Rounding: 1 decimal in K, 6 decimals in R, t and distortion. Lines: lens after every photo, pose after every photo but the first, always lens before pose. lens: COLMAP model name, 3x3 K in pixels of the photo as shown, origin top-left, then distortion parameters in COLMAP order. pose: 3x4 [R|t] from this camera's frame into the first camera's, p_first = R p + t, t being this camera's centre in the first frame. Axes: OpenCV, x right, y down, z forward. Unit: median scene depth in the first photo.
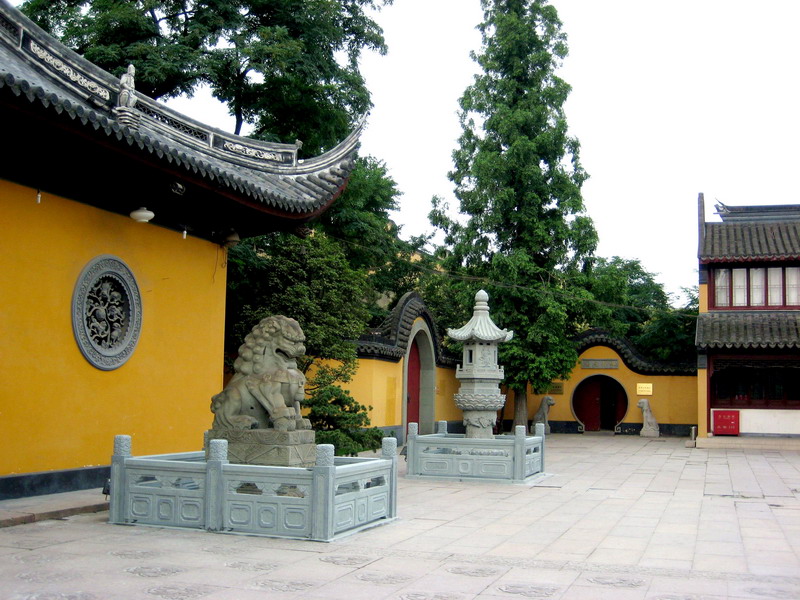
lens RADIAL K [[1005.9, 0, 400.4], [0, 1005.9, 299.4], [0, 0, 1]] dist [-0.016737, 0.000000]
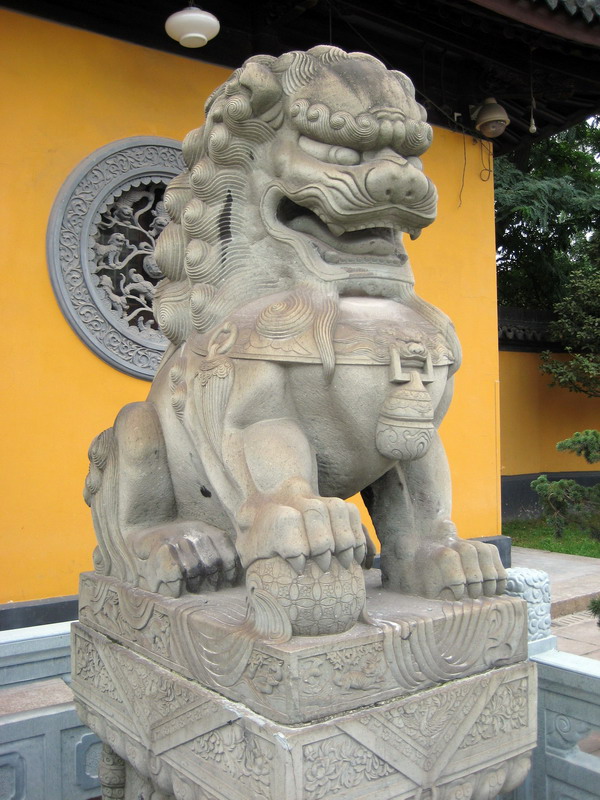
lens RADIAL K [[834.3, 0, 299.9], [0, 834.3, 397.9], [0, 0, 1]] dist [-0.056862, 0.000000]
pose [[0.826643, -0.049268, -0.560566, -0.028305], [0.086944, 0.995380, 0.040730, 0.081873], [0.555970, -0.082407, 0.827107, 0.860112]]
